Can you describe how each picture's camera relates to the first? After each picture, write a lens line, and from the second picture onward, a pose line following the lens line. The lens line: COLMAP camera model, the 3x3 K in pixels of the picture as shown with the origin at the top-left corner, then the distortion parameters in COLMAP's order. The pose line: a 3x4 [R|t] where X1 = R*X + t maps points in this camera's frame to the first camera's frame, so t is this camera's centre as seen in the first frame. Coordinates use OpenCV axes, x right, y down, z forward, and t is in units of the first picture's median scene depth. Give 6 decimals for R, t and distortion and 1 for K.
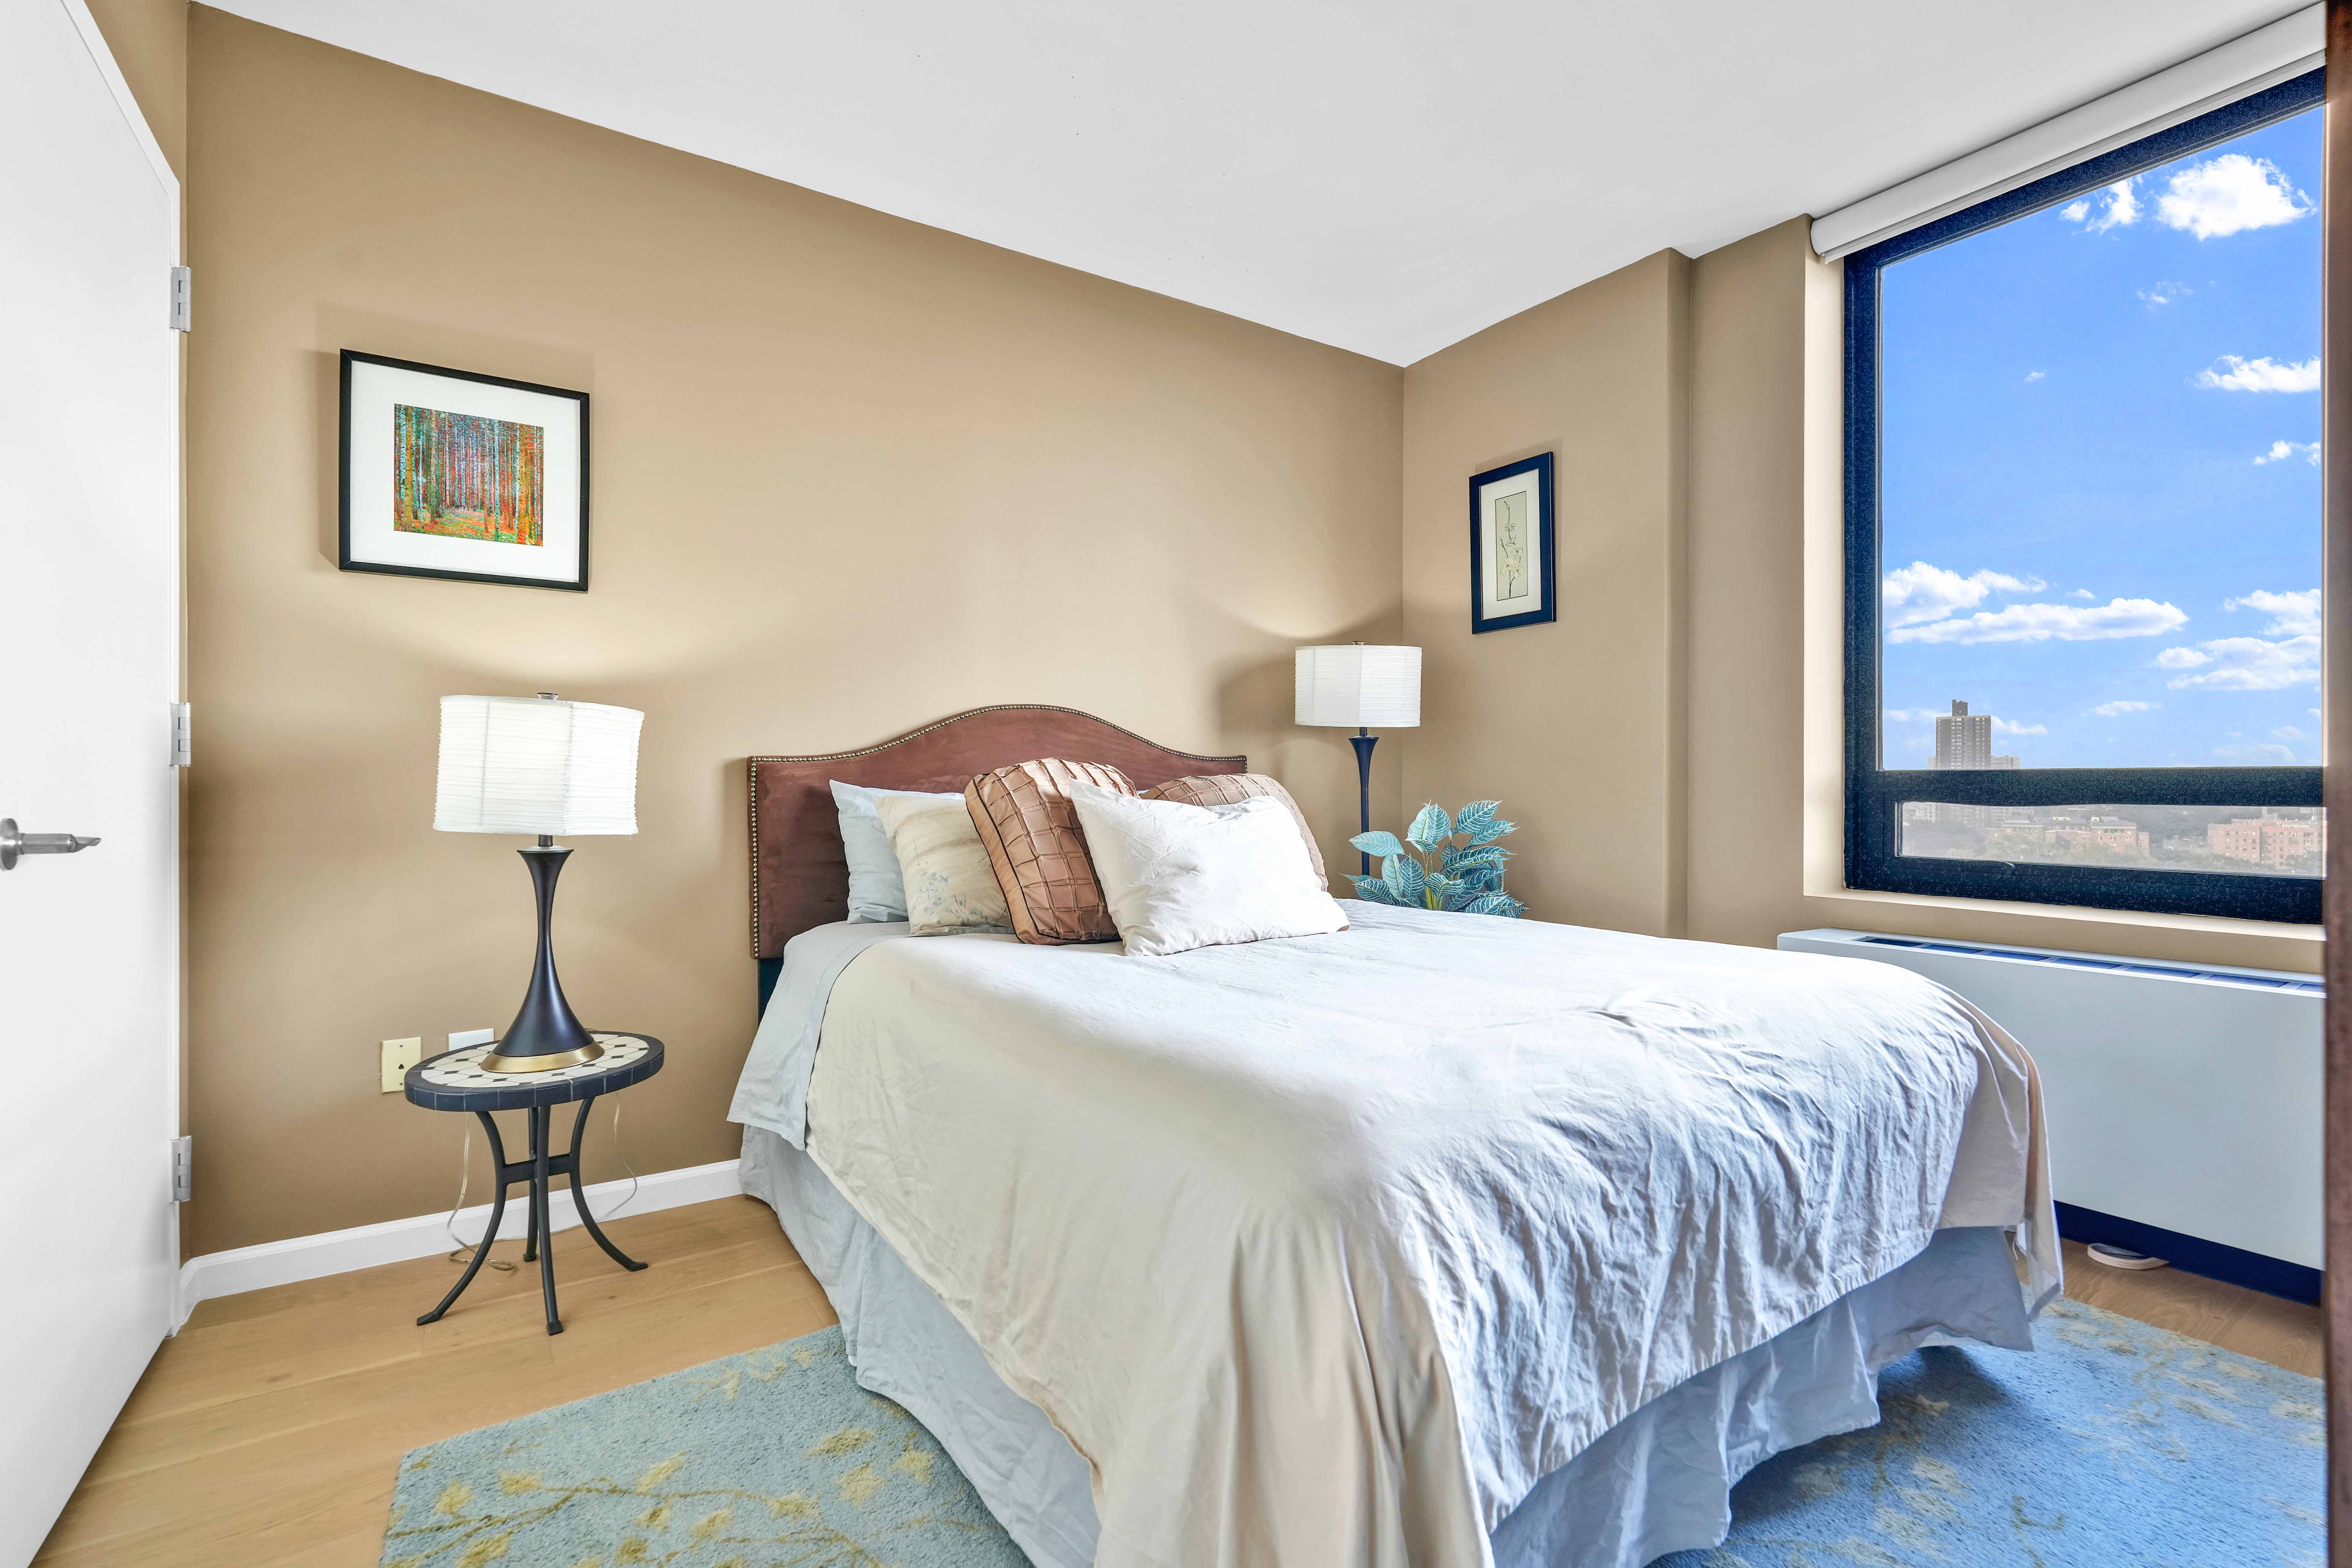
lens RADIAL K [[1041.3, 0, 1176.0], [0, 1041.3, 784.0], [0, 0, 1]] dist [-0.003770, 0.004717]
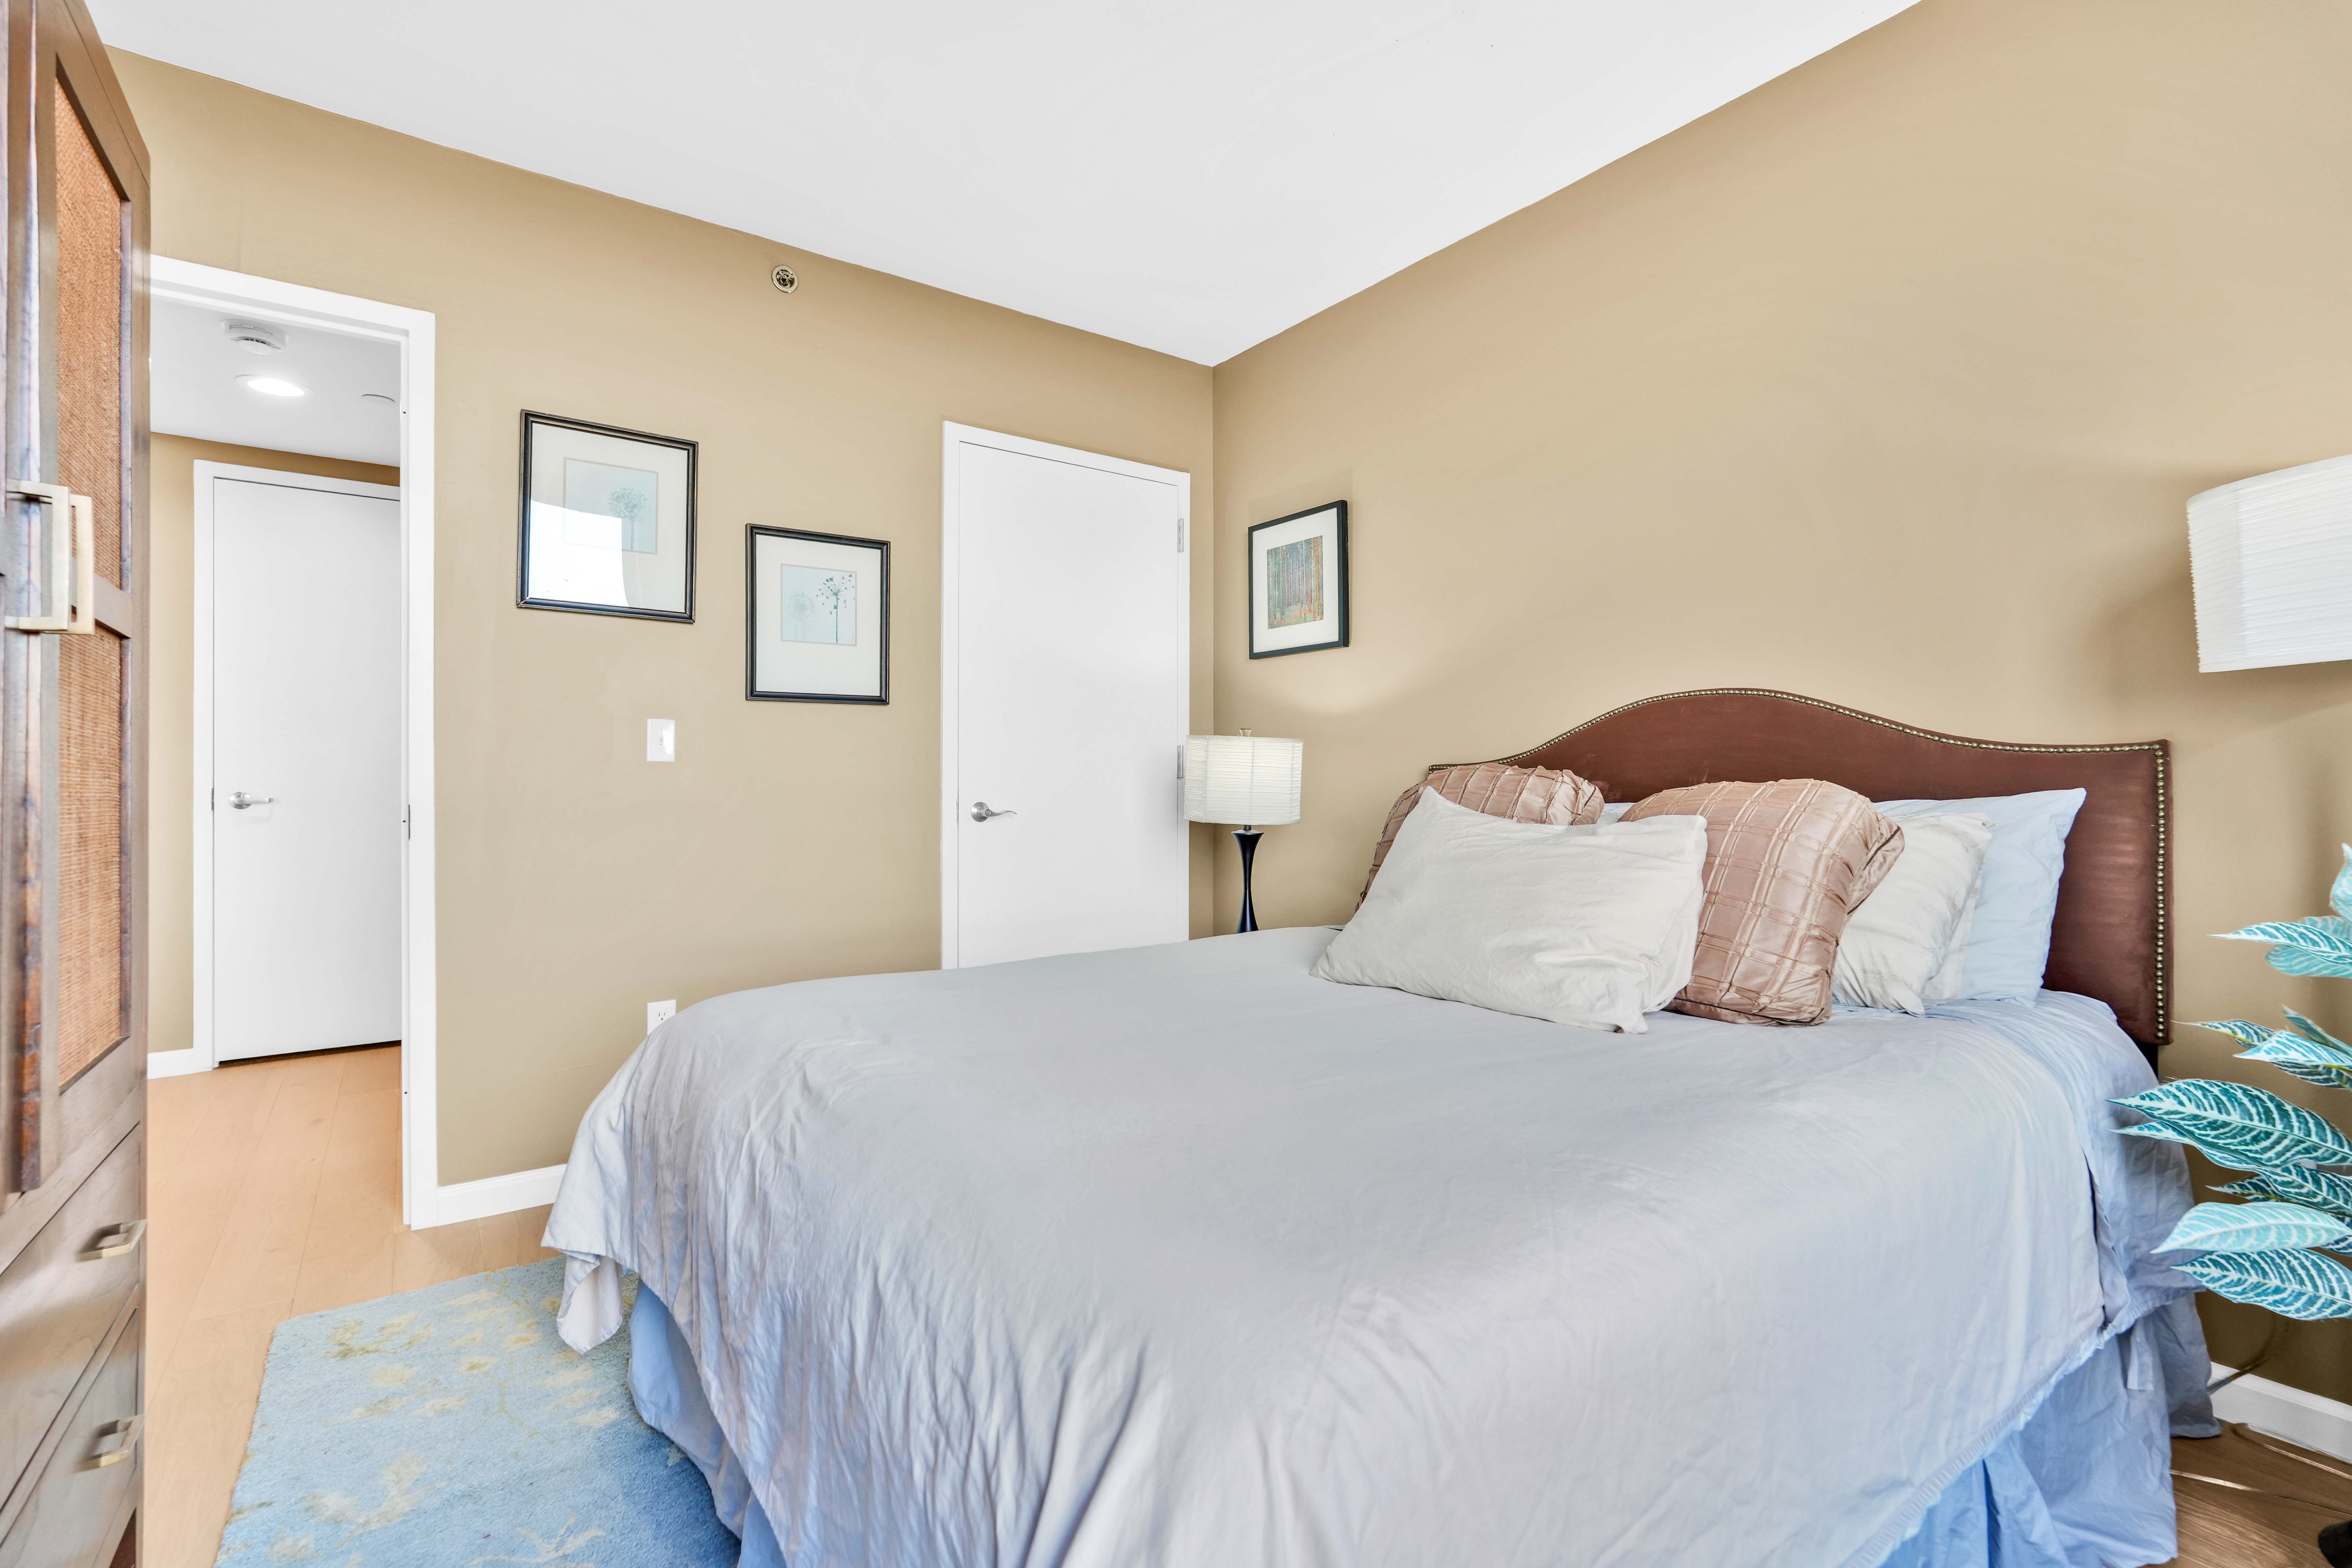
lens RADIAL K [[1041.3, 0, 1176.0], [0, 1041.3, 784.0], [0, 0, 1]] dist [-0.003770, 0.004717]
pose [[0.084628, 0.003153, -0.996408, 1.277839], [-0.007111, 0.999971, 0.002561, -0.016534], [0.996387, 0.006869, 0.084648, 1.141414]]
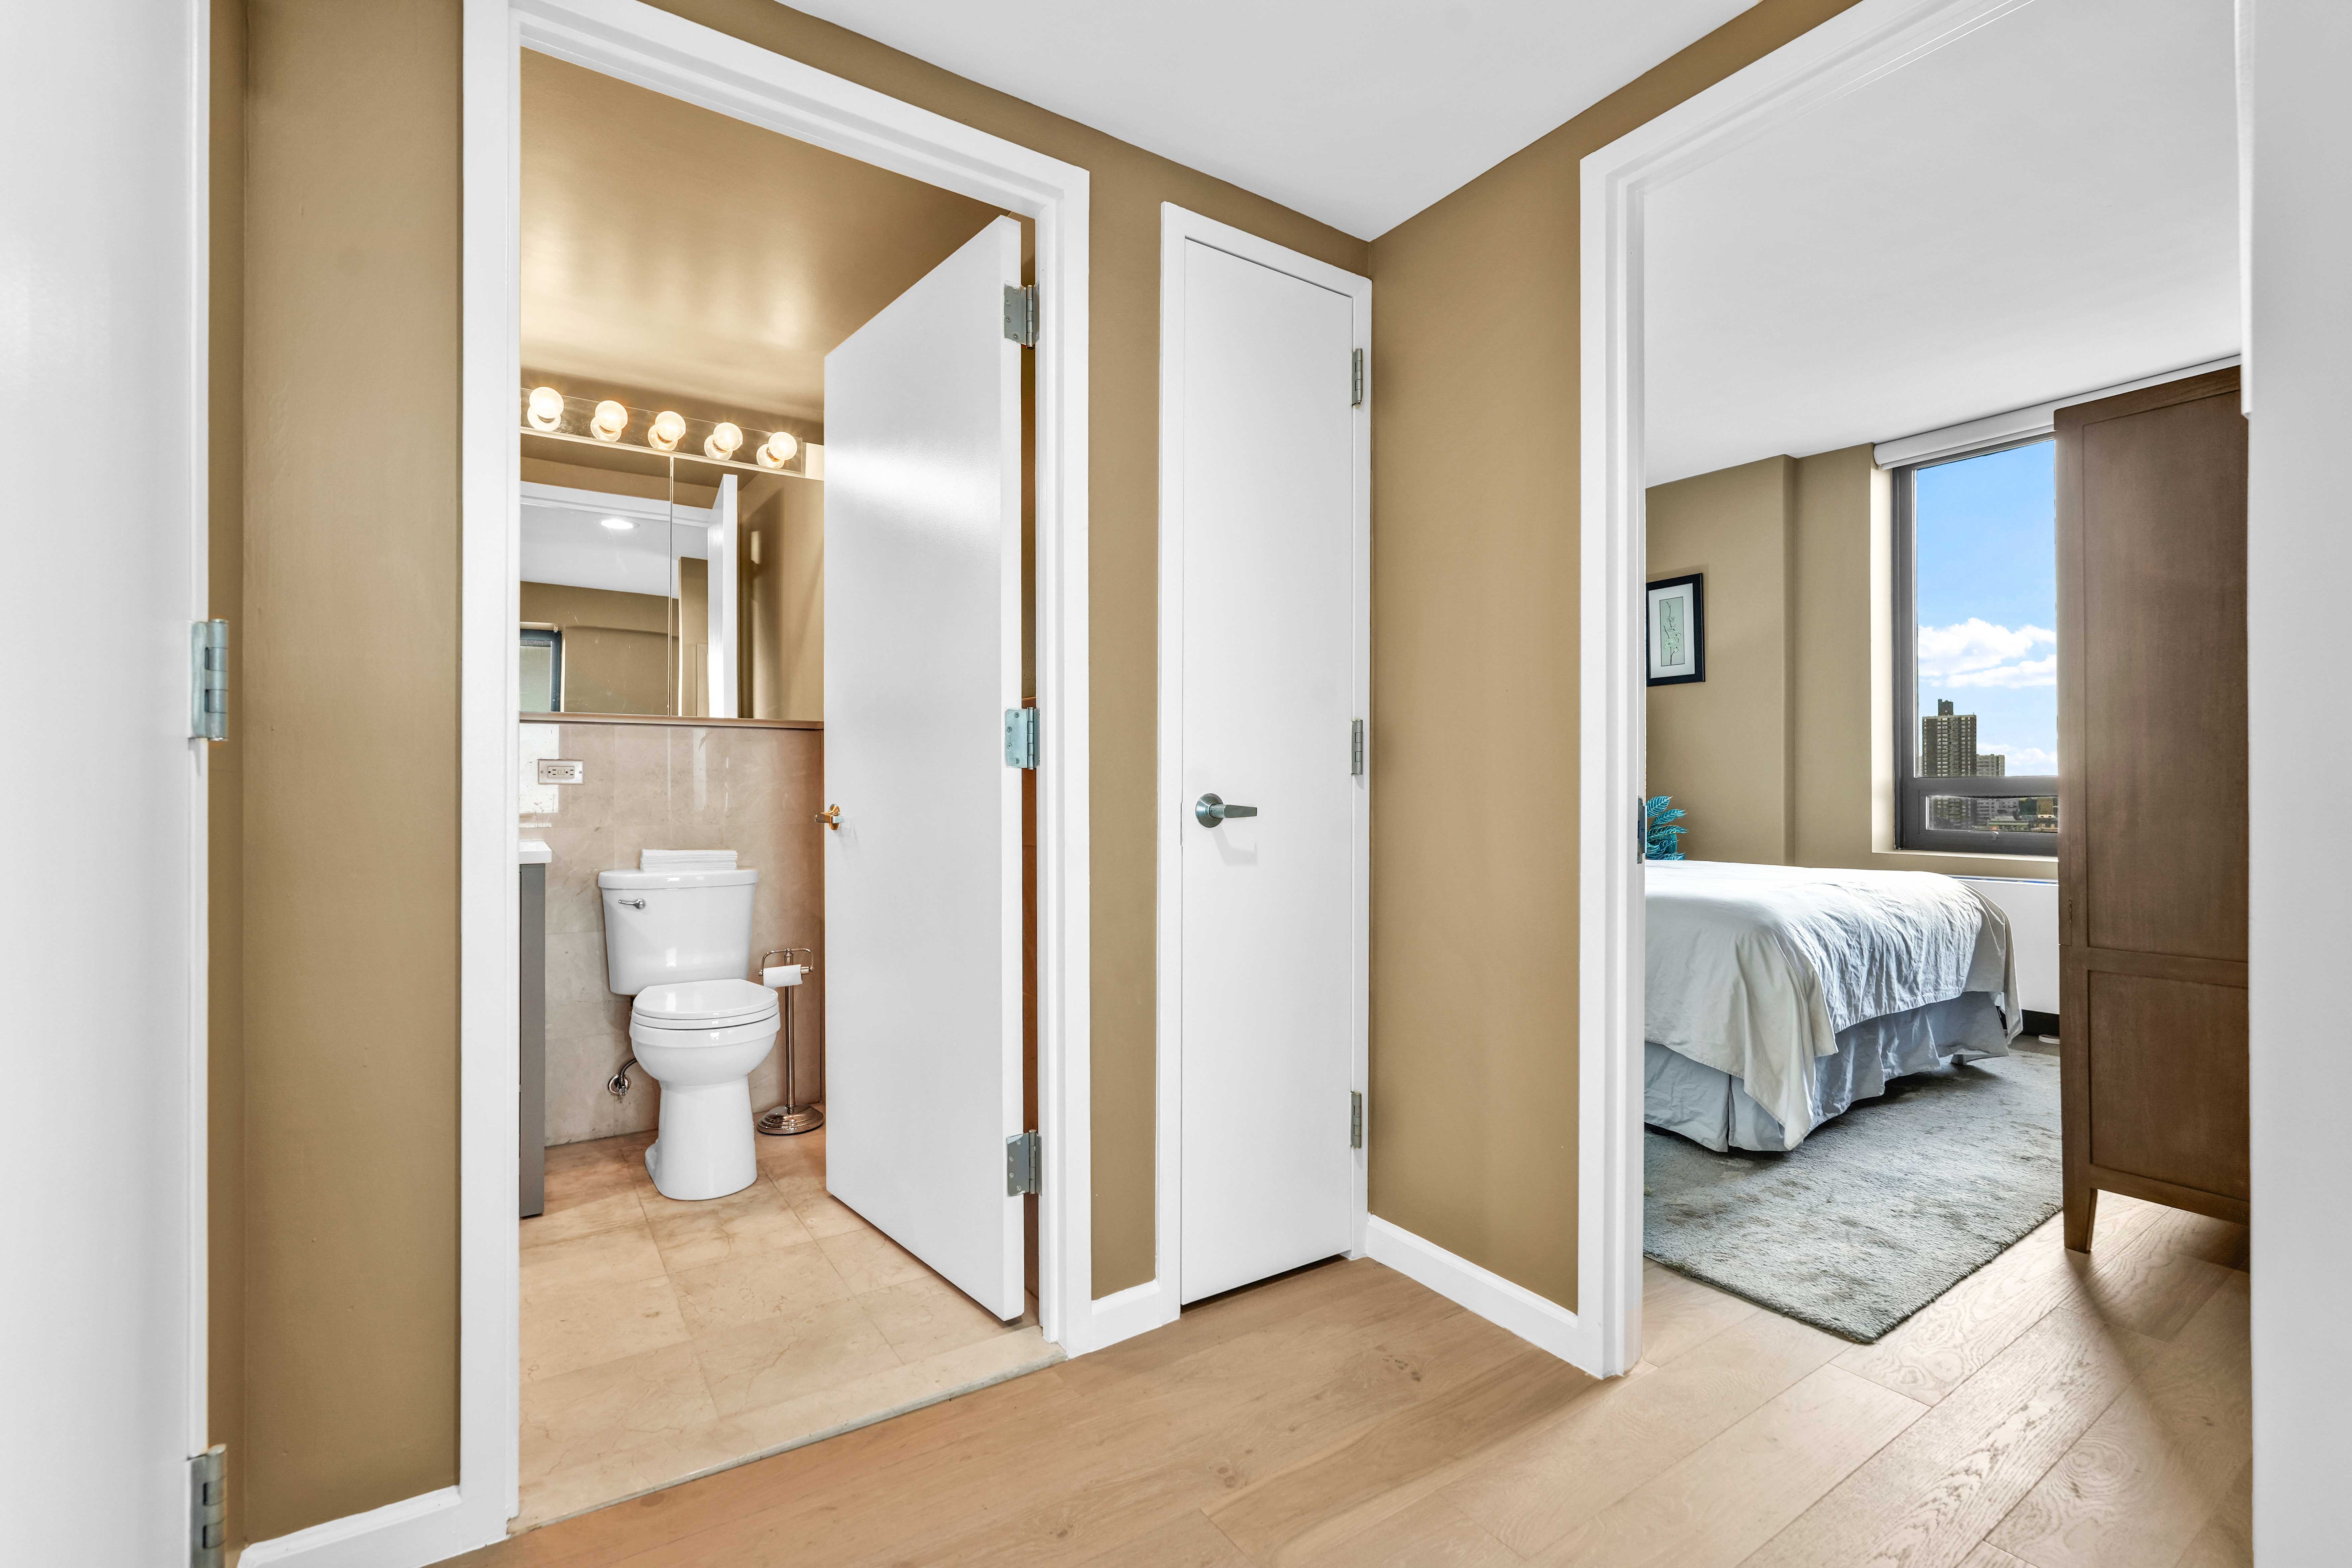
lens RADIAL K [[1041.3, 0, 1176.0], [0, 1041.3, 784.0], [0, 0, 1]] dist [-0.003770, 0.004717]
pose [[0.999946, -0.005463, 0.008793, -0.991265], [0.005481, 0.999983, -0.002052, -0.008929], [-0.008782, 0.002100, 0.999959, -1.234546]]
